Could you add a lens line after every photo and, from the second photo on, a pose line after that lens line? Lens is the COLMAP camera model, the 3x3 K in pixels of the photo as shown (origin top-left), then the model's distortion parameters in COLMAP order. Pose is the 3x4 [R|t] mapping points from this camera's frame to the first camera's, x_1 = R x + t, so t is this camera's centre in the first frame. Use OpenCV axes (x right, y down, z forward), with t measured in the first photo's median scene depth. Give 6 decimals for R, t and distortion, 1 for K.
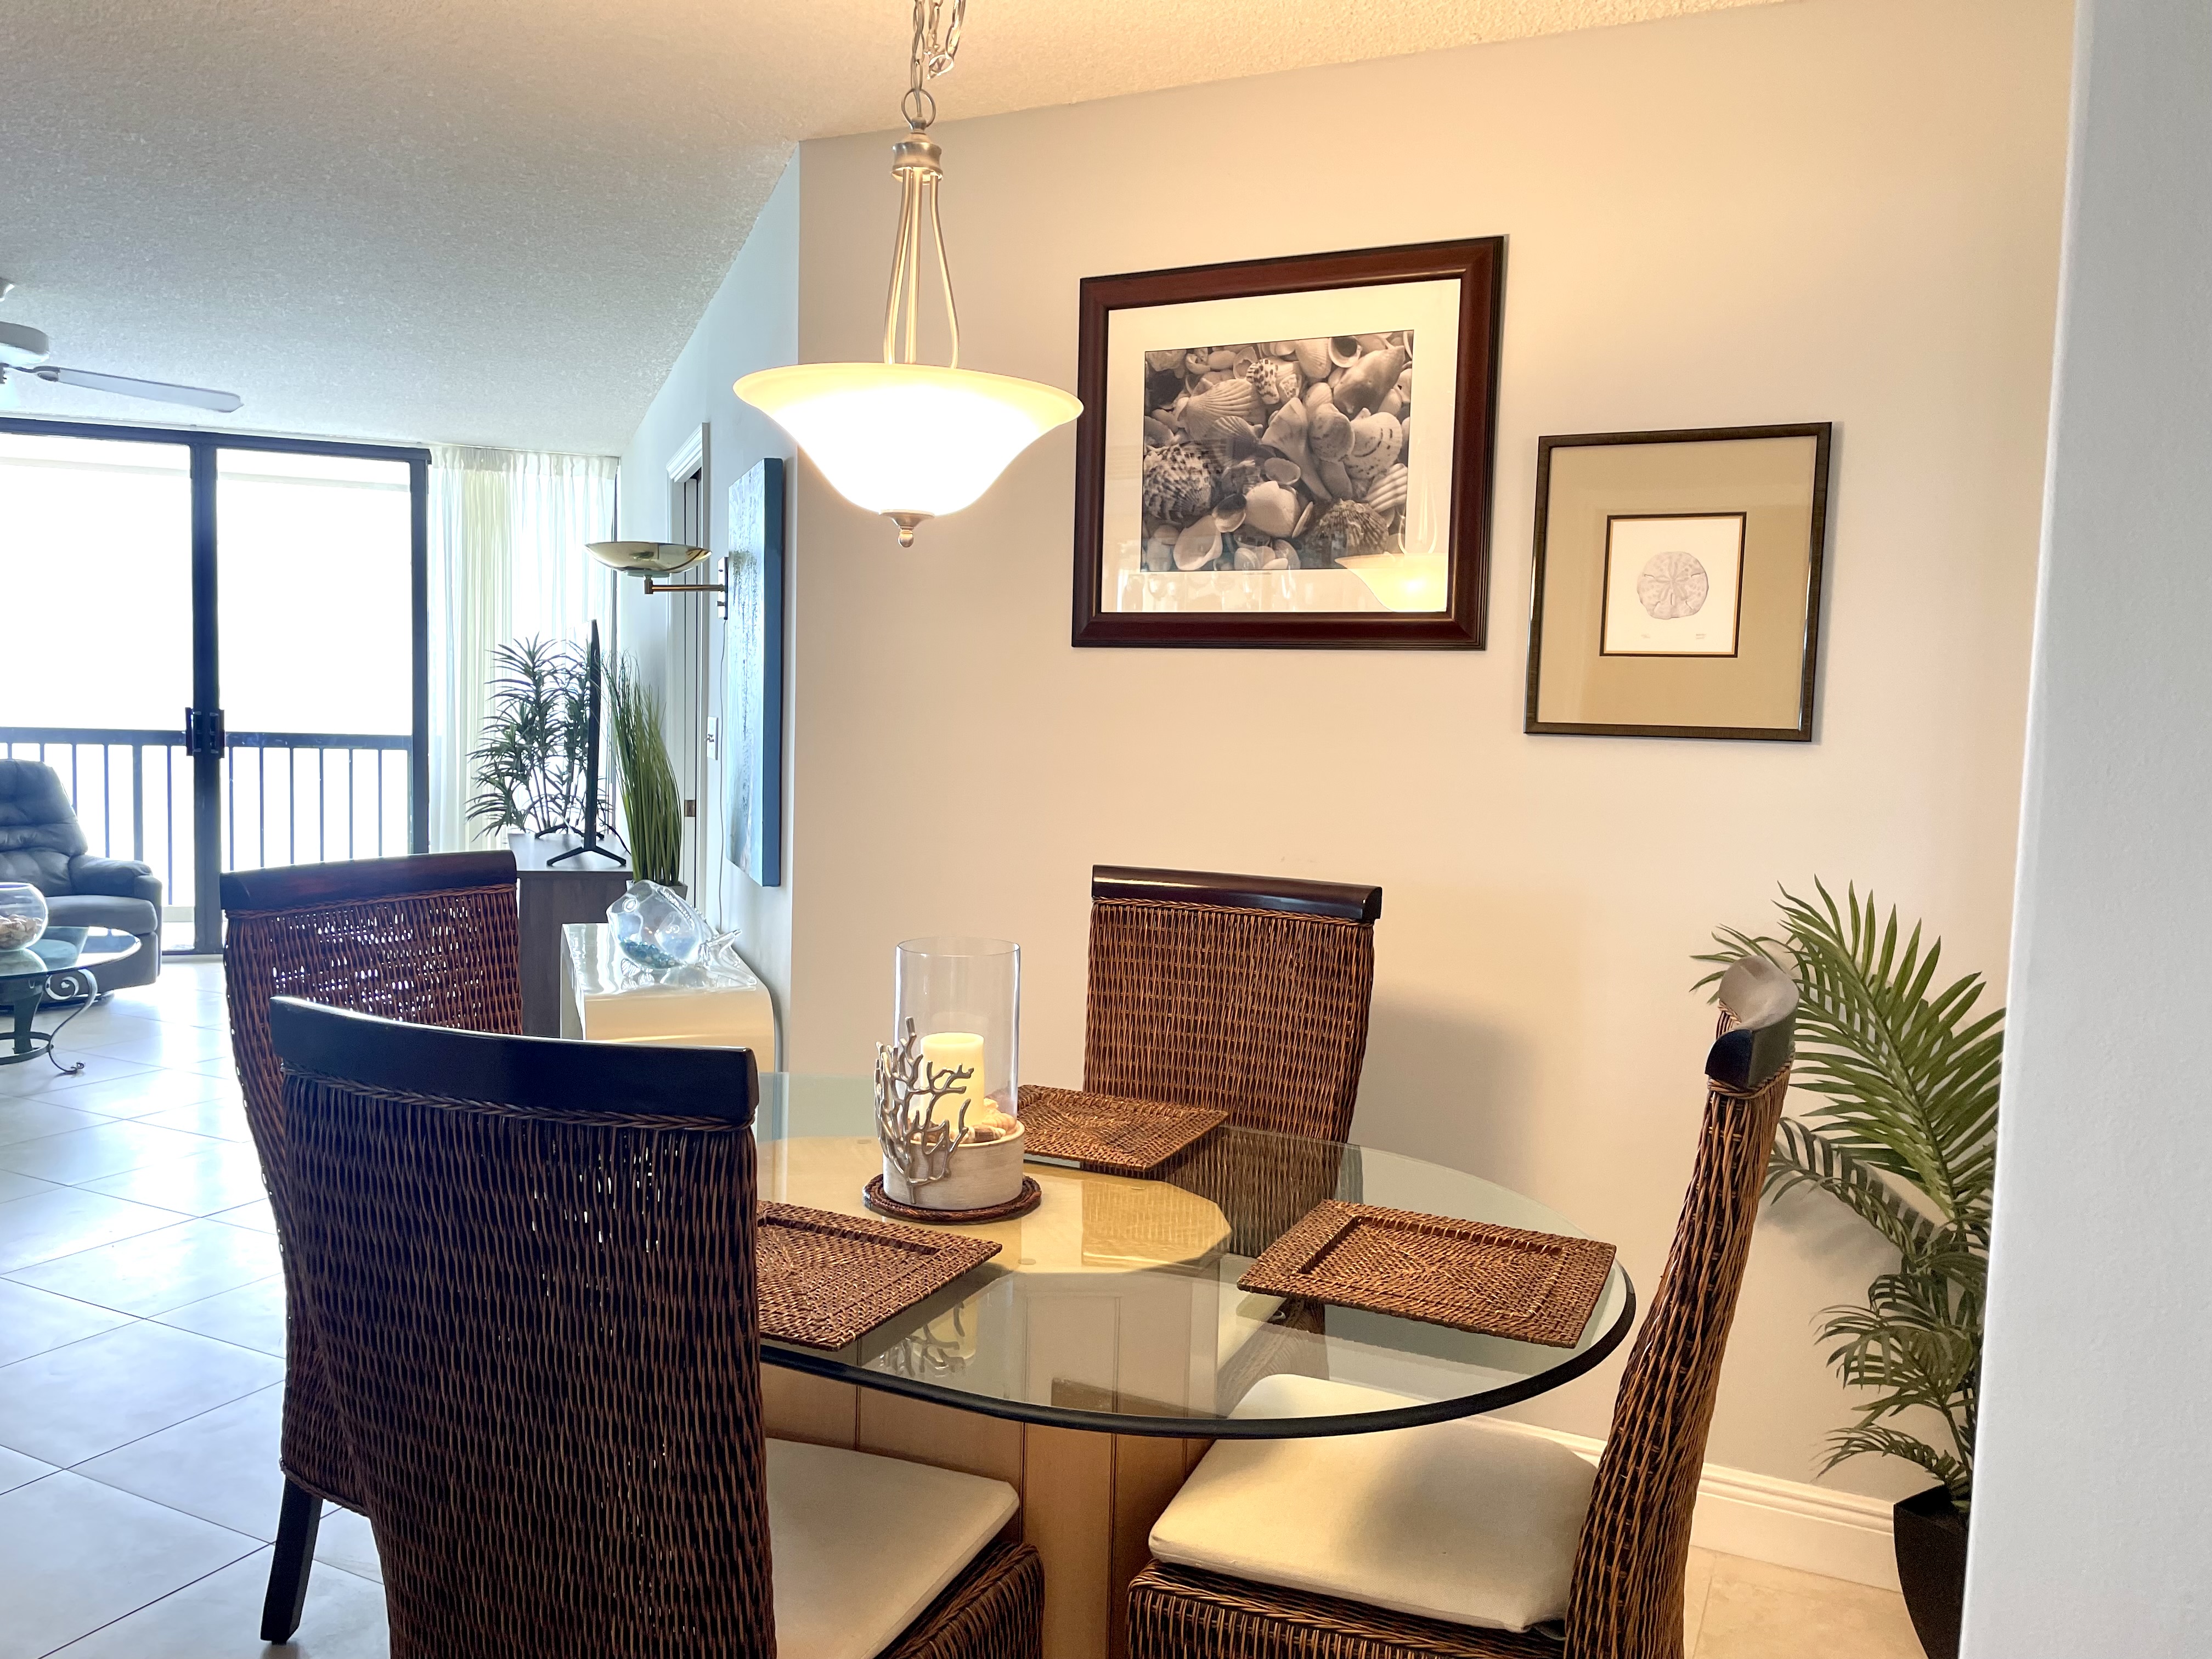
lens RADIAL K [[1665.7, 0, 1092.6], [0, 1665.7, 835.4], [0, 0, 1]] dist [0.059286, -0.065804]
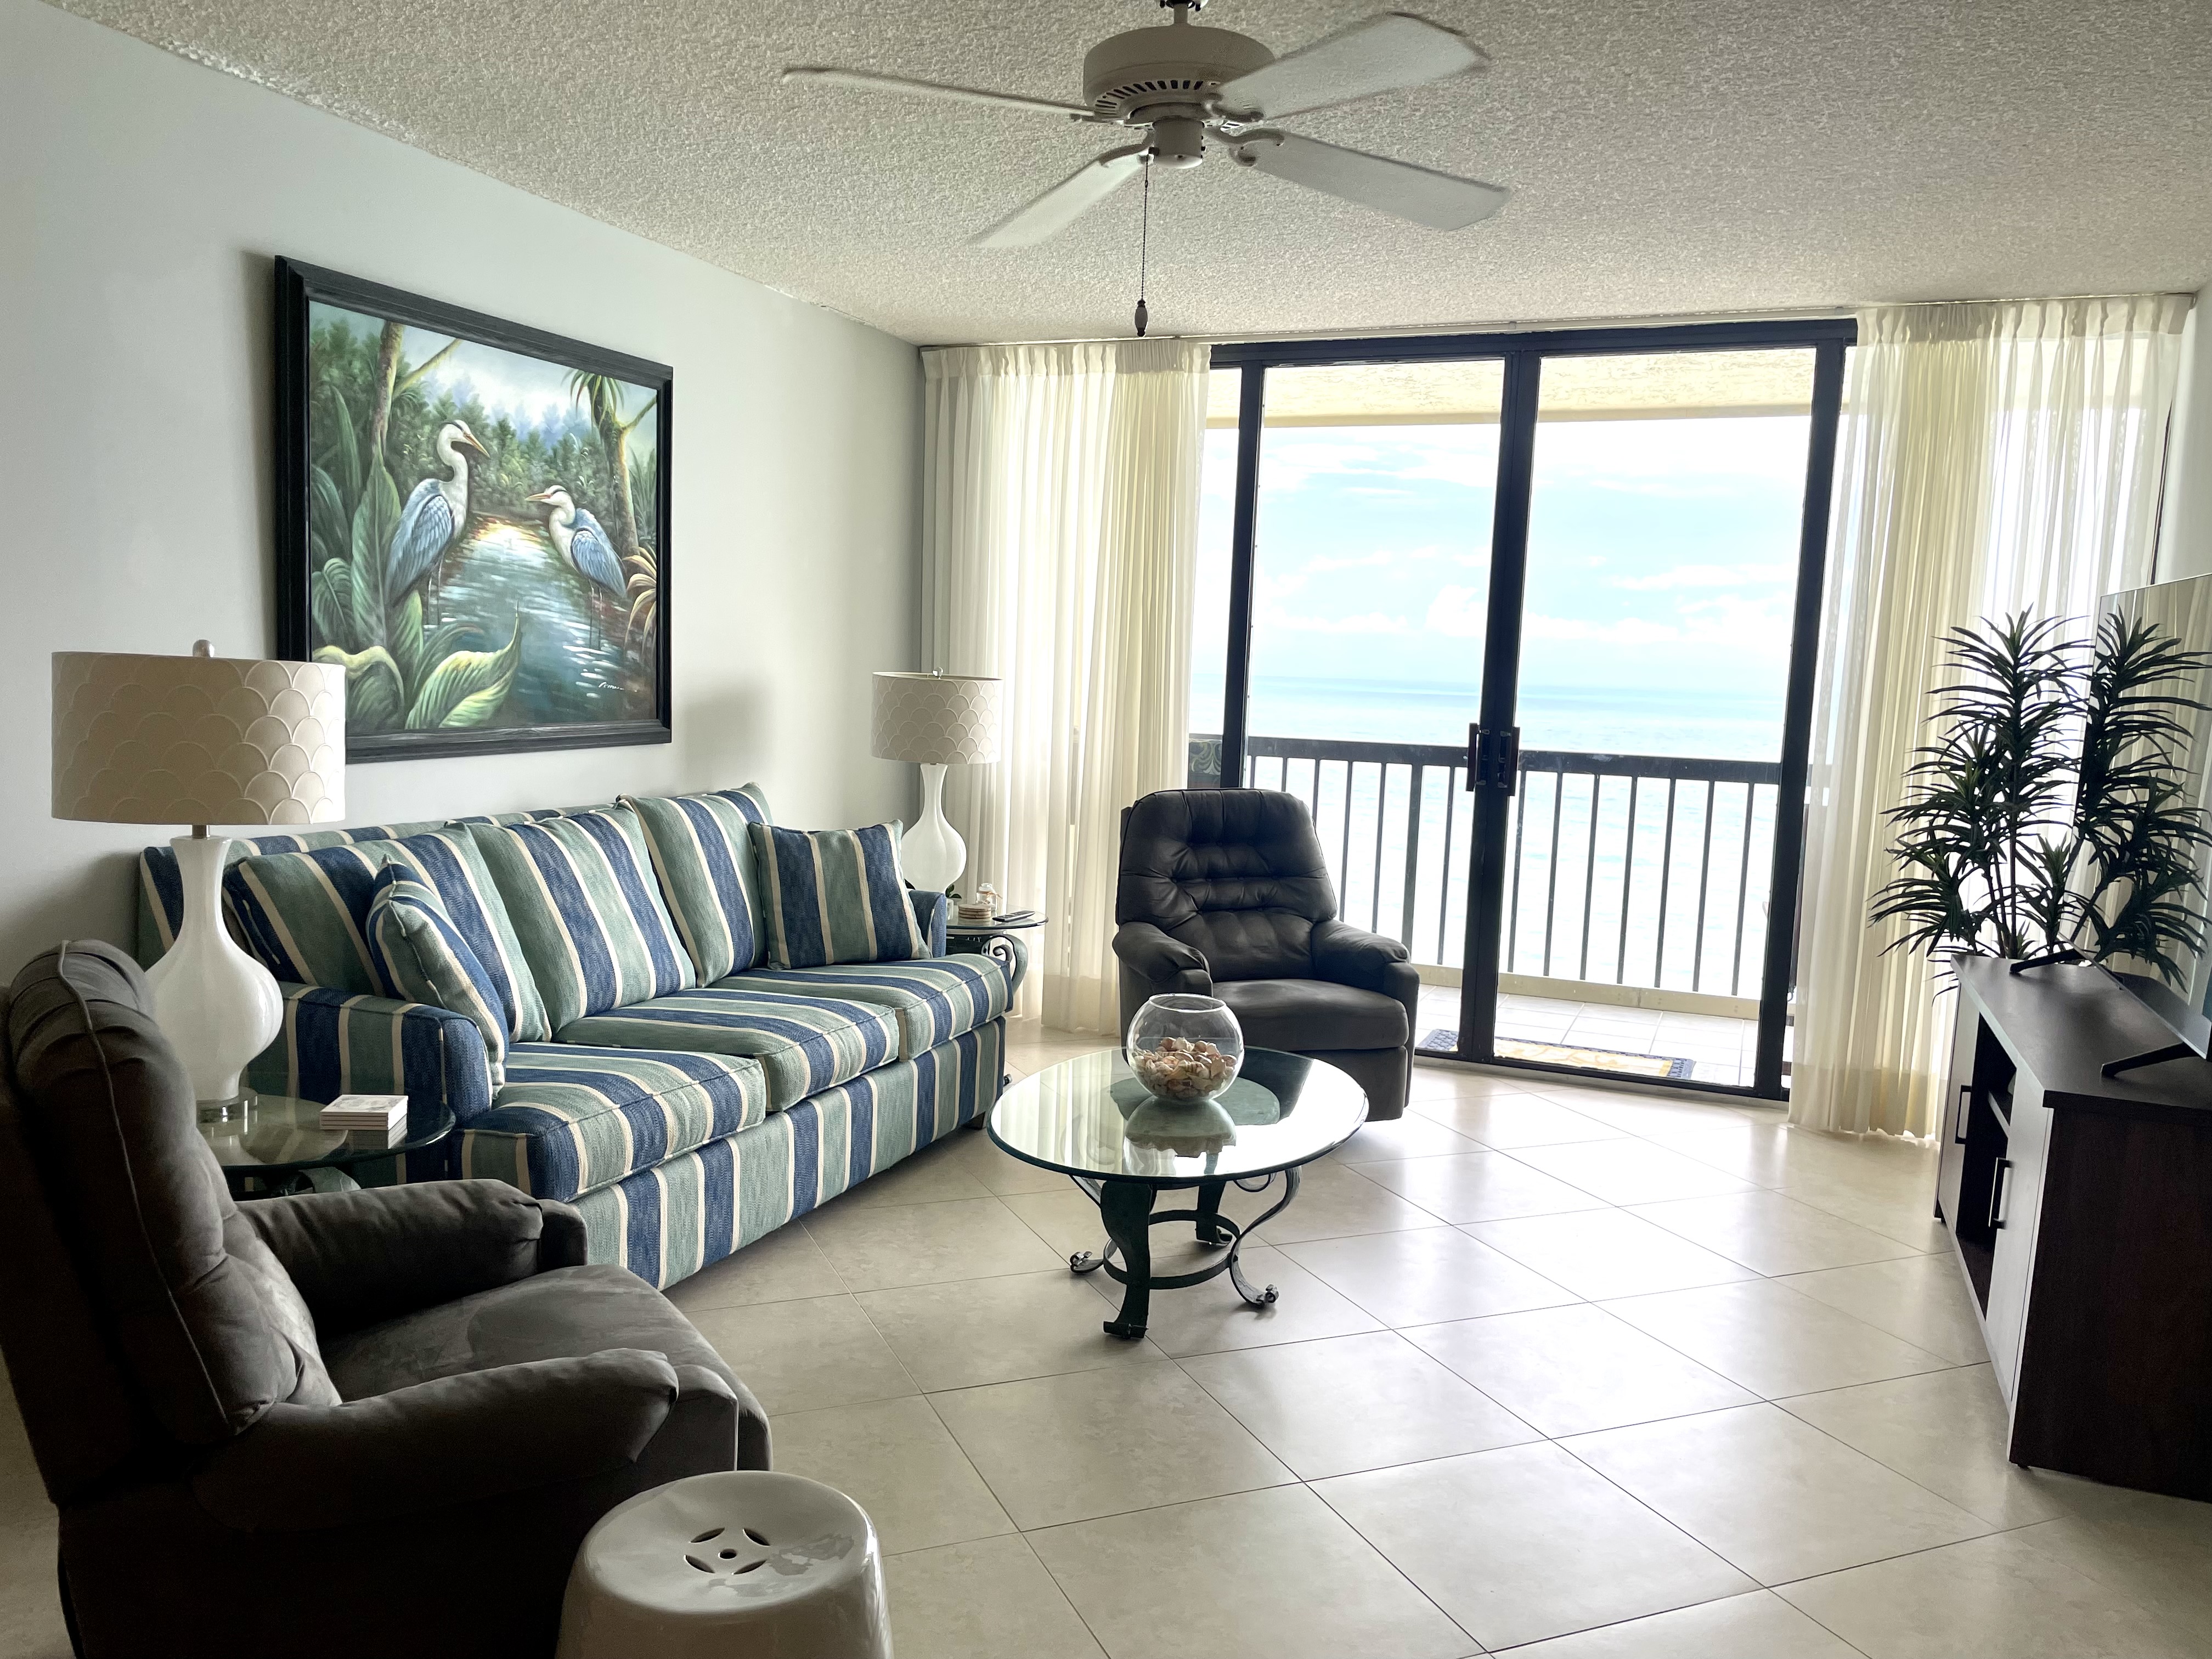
lens RADIAL K [[1665.7, 0, 1097.6], [0, 1665.7, 845.5], [0, 0, 1]] dist [0.059286, -0.065804]
pose [[0.750815, 0.073047, -0.656461, -0.183557], [-0.069978, 0.997069, 0.030912, -0.033976], [0.656796, 0.022728, 0.753726, 0.354239]]
